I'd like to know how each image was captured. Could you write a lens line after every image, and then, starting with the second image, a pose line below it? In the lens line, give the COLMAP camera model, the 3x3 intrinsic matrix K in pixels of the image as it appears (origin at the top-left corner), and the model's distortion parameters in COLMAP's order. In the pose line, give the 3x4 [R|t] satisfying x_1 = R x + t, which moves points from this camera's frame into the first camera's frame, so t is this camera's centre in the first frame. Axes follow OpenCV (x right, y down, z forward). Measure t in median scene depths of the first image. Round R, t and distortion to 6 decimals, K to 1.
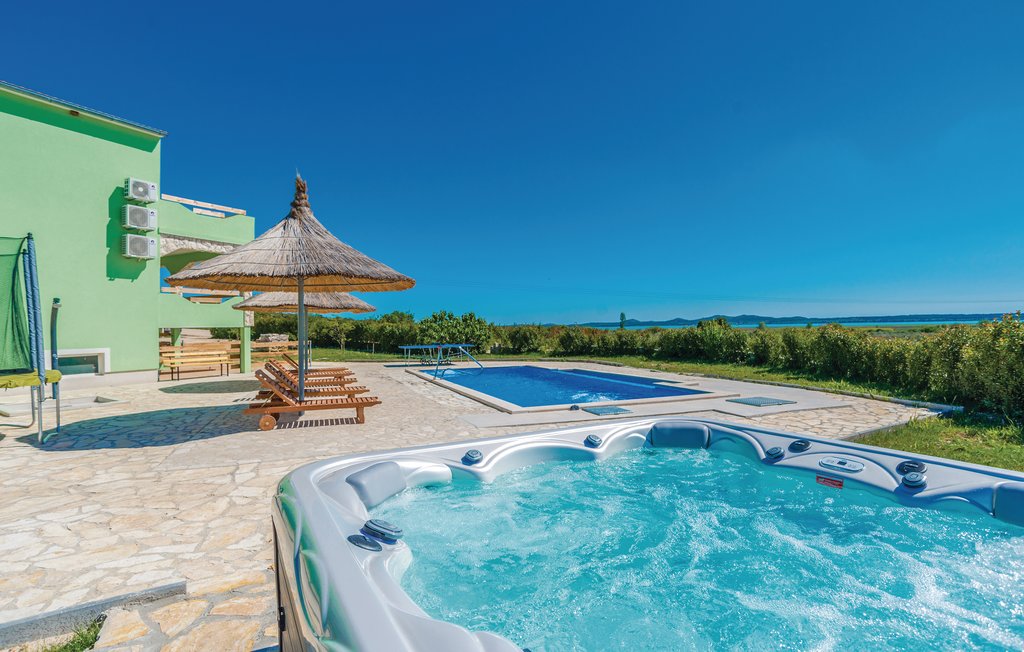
lens RADIAL K [[538.2, 0, 512.0], [0, 538.2, 326.0], [0, 0, 1]] dist [-0.105254, 0.063737]
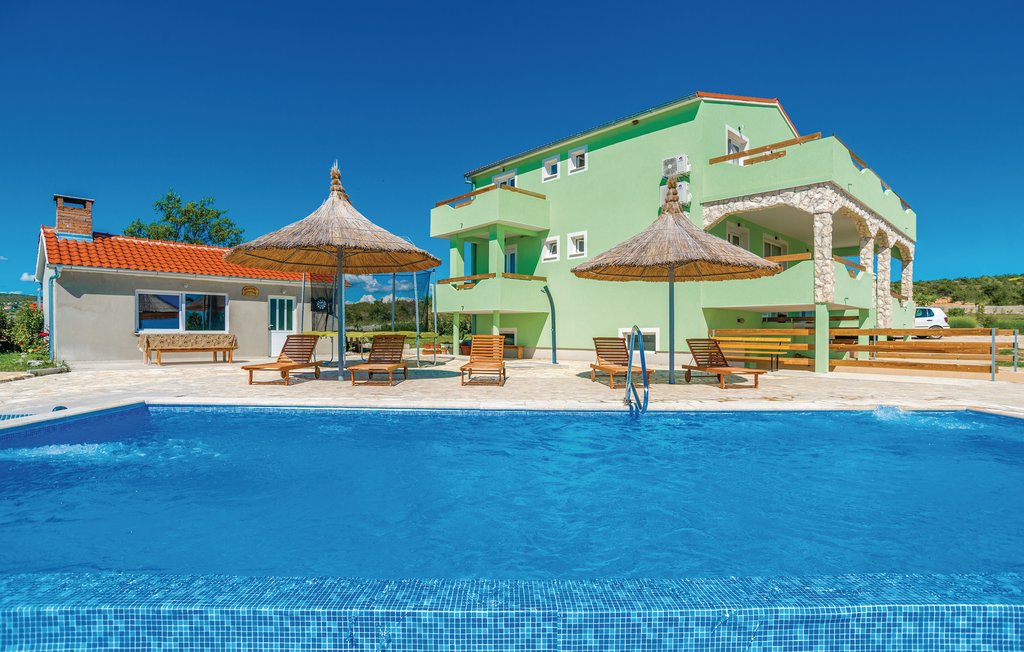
lens RADIAL K [[538.2, 0, 512.0], [0, 538.2, 326.0], [0, 0, 1]] dist [-0.105254, 0.063737]
pose [[-0.496208, 0.011563, -0.868127, 0.265493], [-0.022311, 0.999411, 0.026065, 0.014805], [0.867917, 0.032302, -0.495658, 1.136967]]
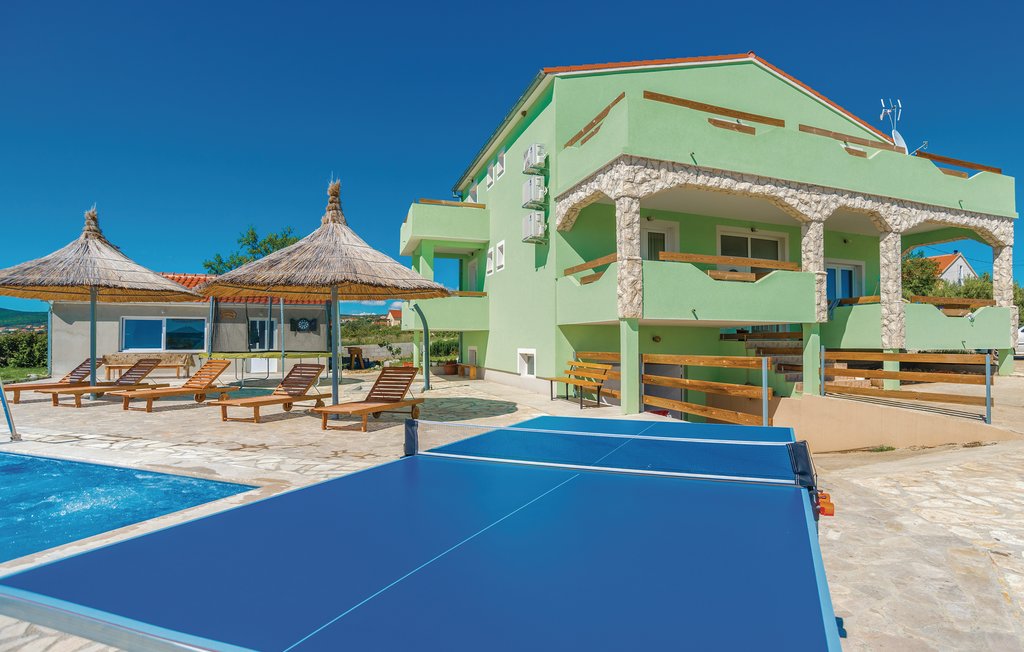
lens RADIAL K [[545.3, 0, 512.0], [0, 545.3, 326.0], [0, 0, 1]] dist [-0.063668, 0.000413]
pose [[-0.773471, 0.001491, -0.633831, -0.137063], [-0.005564, 0.999943, 0.009141, -0.004832], [0.633808, 0.010596, -0.773418, 1.510715]]
